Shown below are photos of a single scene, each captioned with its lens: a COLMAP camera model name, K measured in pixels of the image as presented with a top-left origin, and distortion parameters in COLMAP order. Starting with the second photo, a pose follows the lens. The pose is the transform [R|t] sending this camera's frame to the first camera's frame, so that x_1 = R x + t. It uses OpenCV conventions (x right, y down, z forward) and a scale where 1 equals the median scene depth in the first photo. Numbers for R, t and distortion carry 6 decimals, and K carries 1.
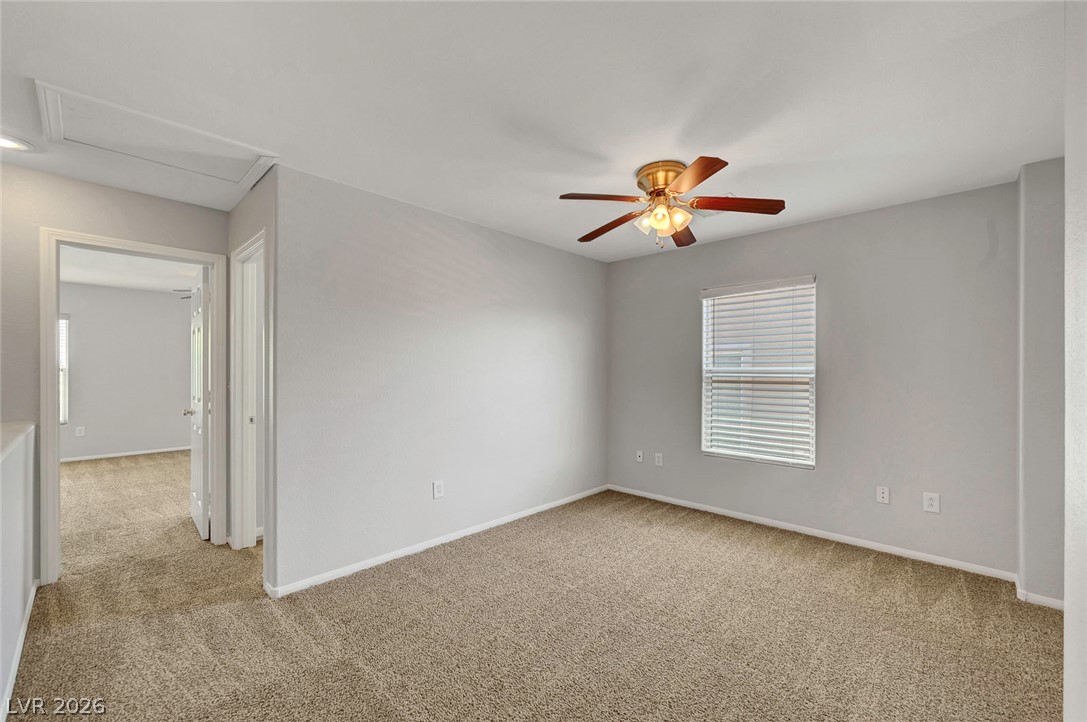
lens RADIAL K [[438.6, 0, 545.9], [0, 438.6, 370.7], [0, 0, 1]] dist [0.000371, 0.000526]
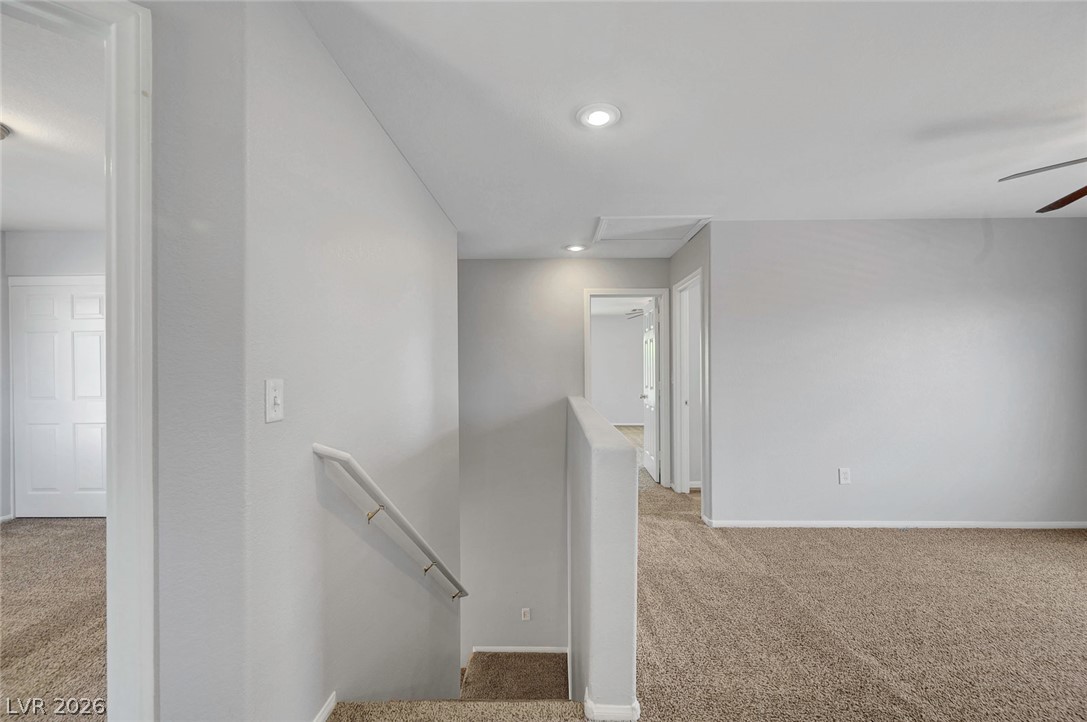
lens RADIAL K [[434.3, 0, 542.6], [0, 434.3, 370.0], [0, 0, 1]] dist [0.000043, 0.000631]
pose [[0.680437, -0.005825, -0.732783, 0.040915], [0.004085, 0.999983, -0.004156, 0.012608], [0.732795, -0.000165, 0.680449, -0.323256]]
